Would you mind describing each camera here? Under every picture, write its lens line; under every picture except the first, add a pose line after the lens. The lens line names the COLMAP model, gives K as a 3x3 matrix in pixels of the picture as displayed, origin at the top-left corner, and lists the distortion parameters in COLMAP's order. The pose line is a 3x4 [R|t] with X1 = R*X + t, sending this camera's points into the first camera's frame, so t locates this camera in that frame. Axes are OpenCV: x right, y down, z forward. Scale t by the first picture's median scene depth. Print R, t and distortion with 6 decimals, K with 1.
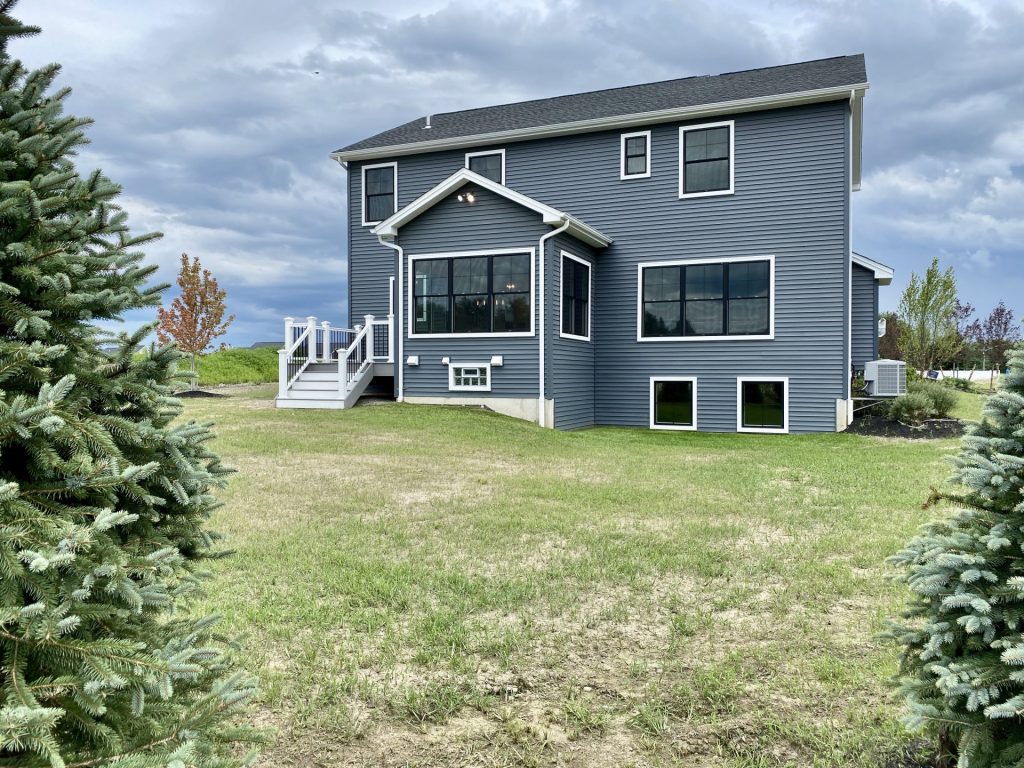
lens RADIAL K [[736.5, 0, 512.0], [0, 736.5, 384.0], [0, 0, 1]] dist [0.001318, -0.001250]
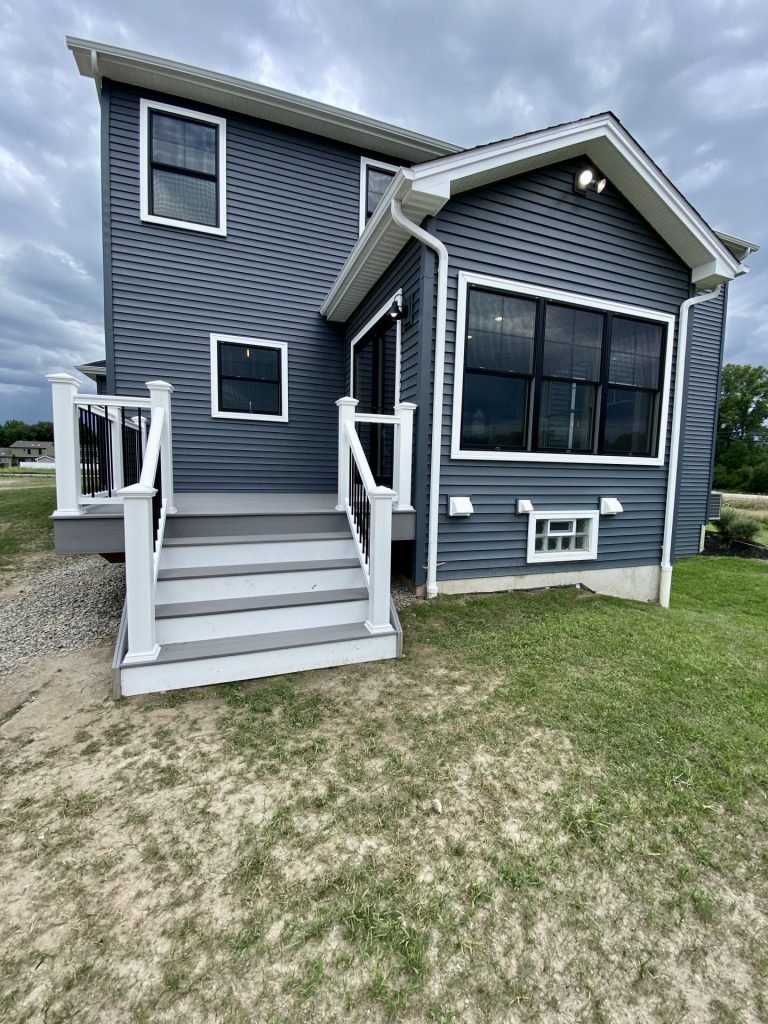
lens RADIAL K [[421.9, 0, 386.6], [0, 421.9, 510.9], [0, 0, 1]] dist [0.022421, -0.020861]
pose [[0.744387, -0.043623, 0.666322, -0.359741], [-0.004959, 0.997475, 0.070842, -0.049067], [-0.667730, -0.056038, 0.742292, 0.849240]]
